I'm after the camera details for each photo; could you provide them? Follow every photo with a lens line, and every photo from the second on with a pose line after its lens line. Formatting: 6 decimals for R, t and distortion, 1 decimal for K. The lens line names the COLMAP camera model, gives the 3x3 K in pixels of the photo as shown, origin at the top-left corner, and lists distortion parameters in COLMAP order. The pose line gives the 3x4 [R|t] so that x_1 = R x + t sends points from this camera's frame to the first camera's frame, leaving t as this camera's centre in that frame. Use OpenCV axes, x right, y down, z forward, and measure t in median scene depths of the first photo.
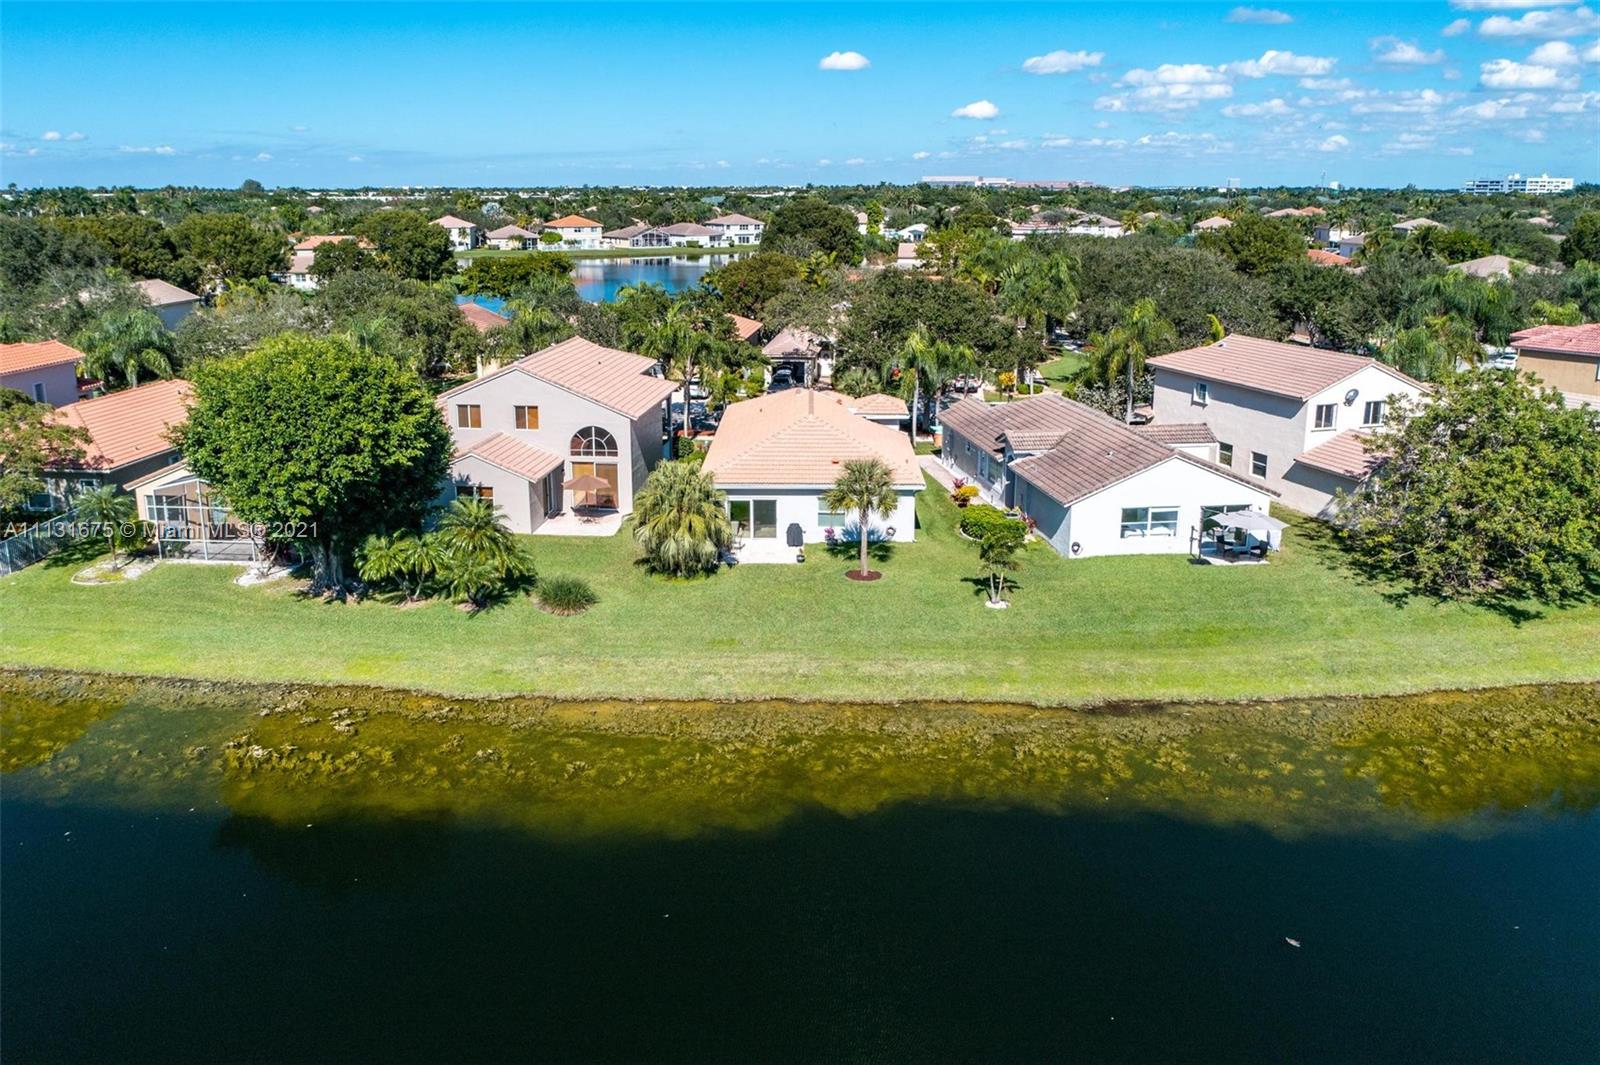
lens RADIAL K [[1290.8, 0, 798.2], [0, 1290.8, 476.6], [0, 0, 1]] dist [-0.020076, -0.004725]
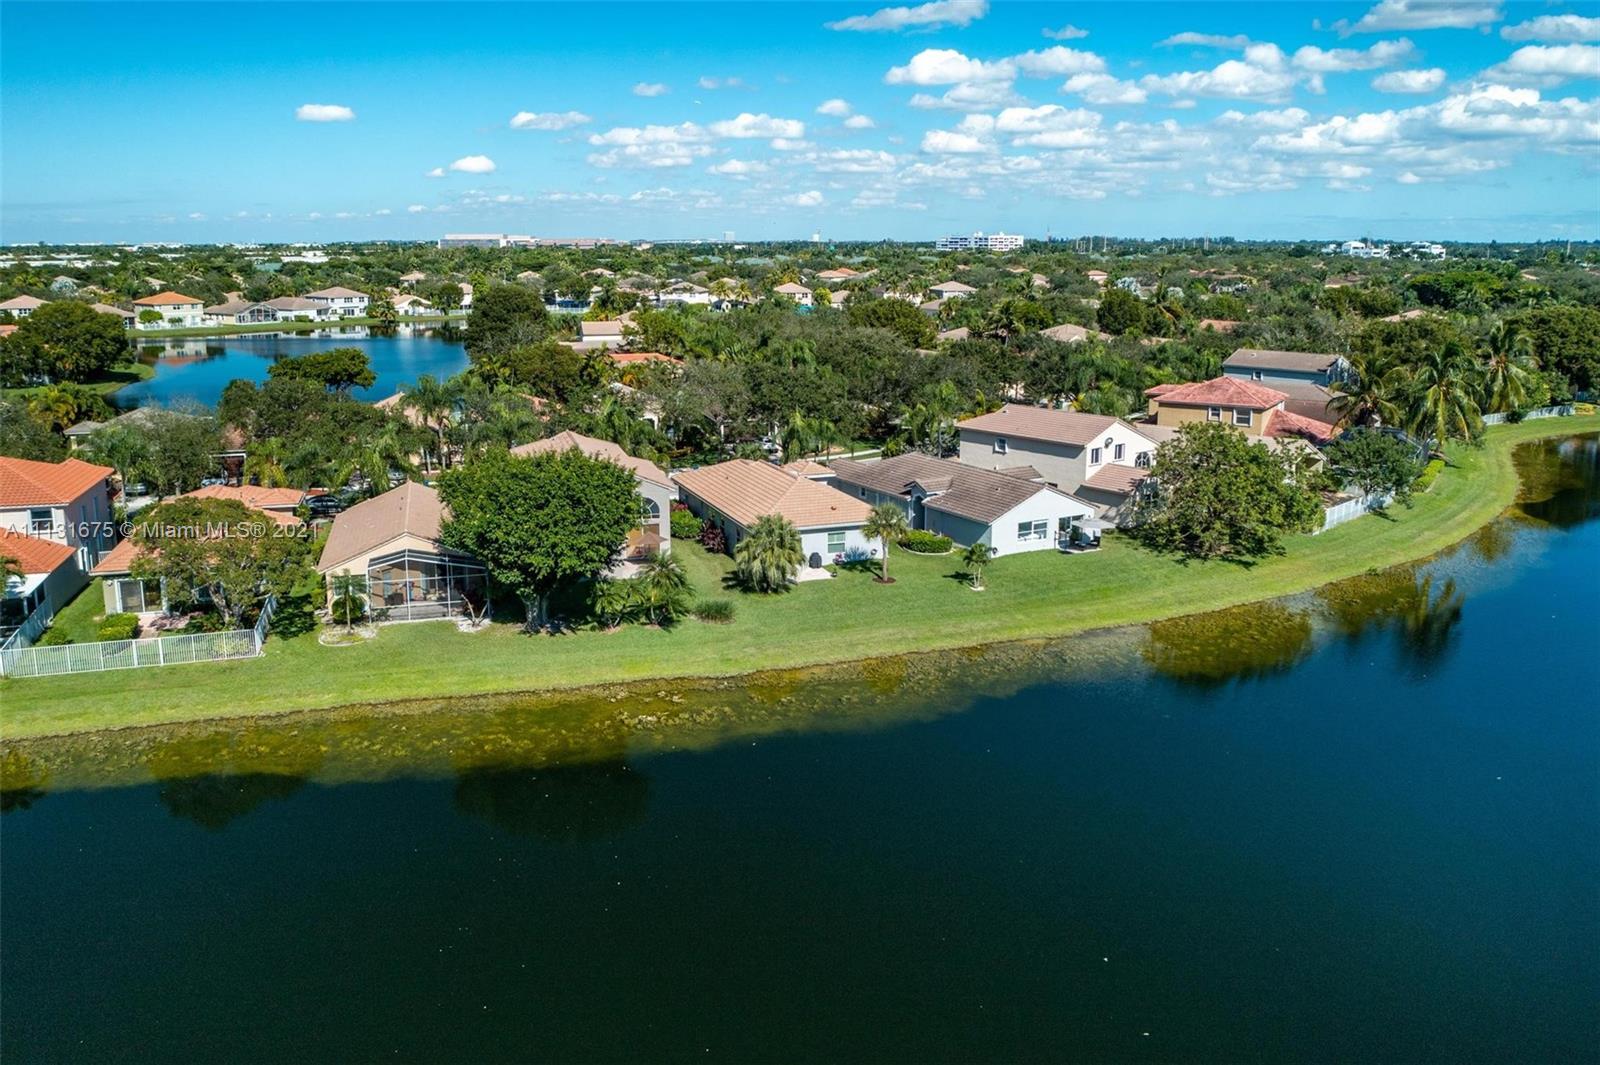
lens RADIAL K [[1290.8, 0, 798.2], [0, 1290.8, 476.6], [0, 0, 1]] dist [-0.020076, -0.004725]
pose [[0.929511, -0.068486, 0.362379, -0.526469], [0.082577, 0.996307, -0.023521, -0.015895], [-0.359430, 0.051788, 0.931734, -0.347440]]
